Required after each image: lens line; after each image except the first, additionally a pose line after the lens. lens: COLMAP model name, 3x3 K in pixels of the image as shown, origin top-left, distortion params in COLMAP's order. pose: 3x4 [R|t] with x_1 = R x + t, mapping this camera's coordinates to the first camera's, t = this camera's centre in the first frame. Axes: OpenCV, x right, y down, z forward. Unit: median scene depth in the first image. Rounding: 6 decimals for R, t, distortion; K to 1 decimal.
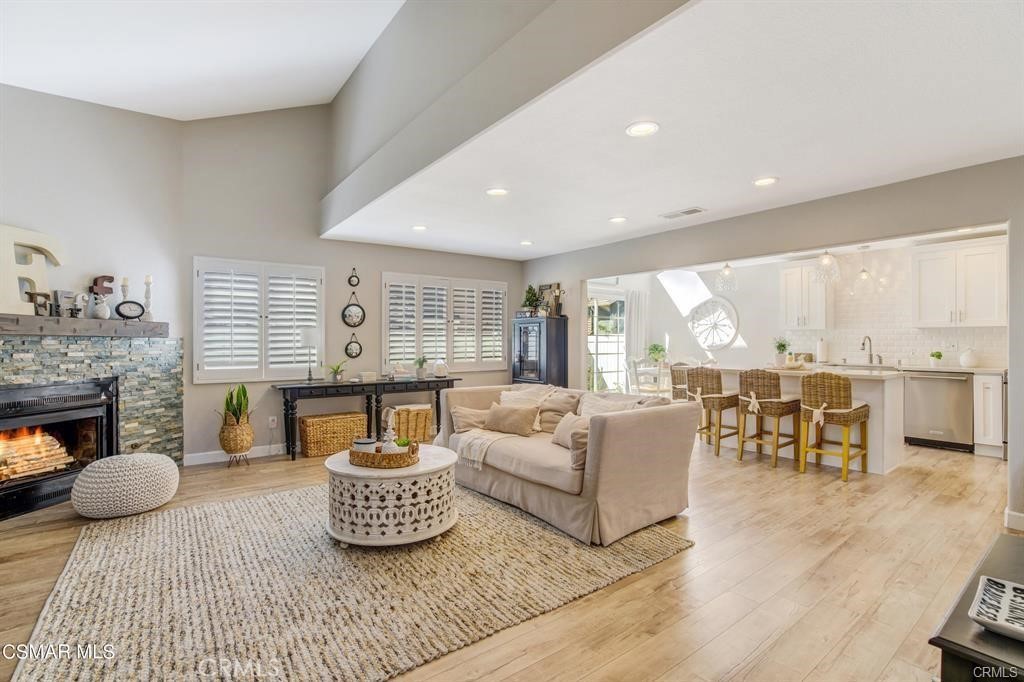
lens RADIAL K [[478.0, 0, 512.0], [0, 478.0, 341.0], [0, 0, 1]] dist [-0.070090, 0.025560]
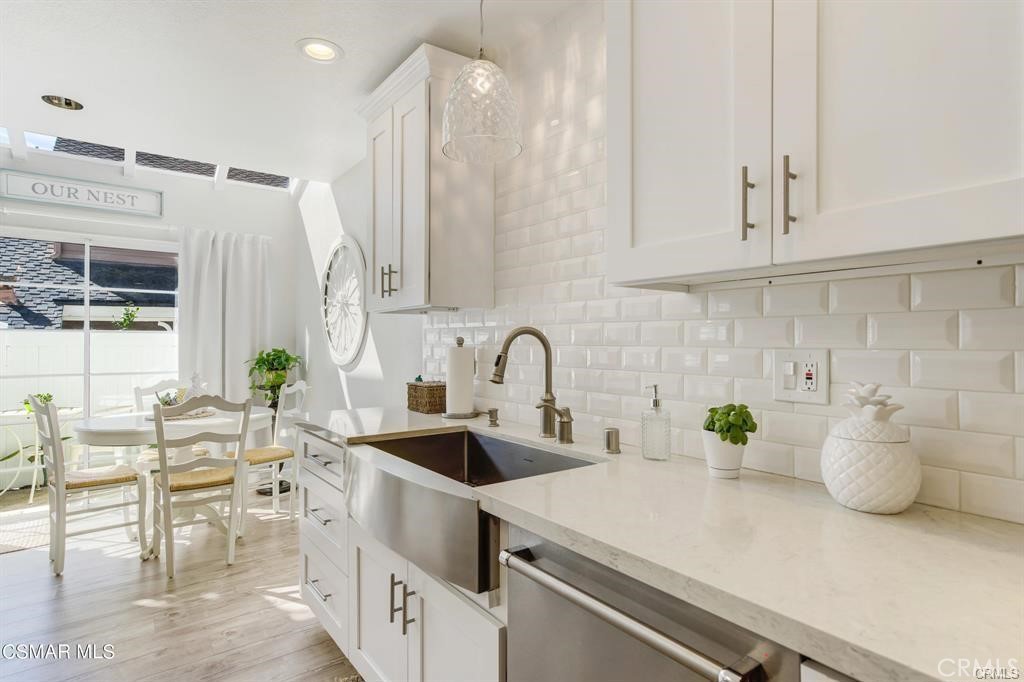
lens RADIAL K [[521.9, 0, 512.0], [0, 521.9, 341.0], [0, 0, 1]] dist [-0.035811, 0.022884]
pose [[0.999797, -0.000768, 0.020127, 1.094680], [0.000811, 0.999997, -0.002149, -0.005388], [-0.020126, 0.002165, 0.999795, 1.026793]]
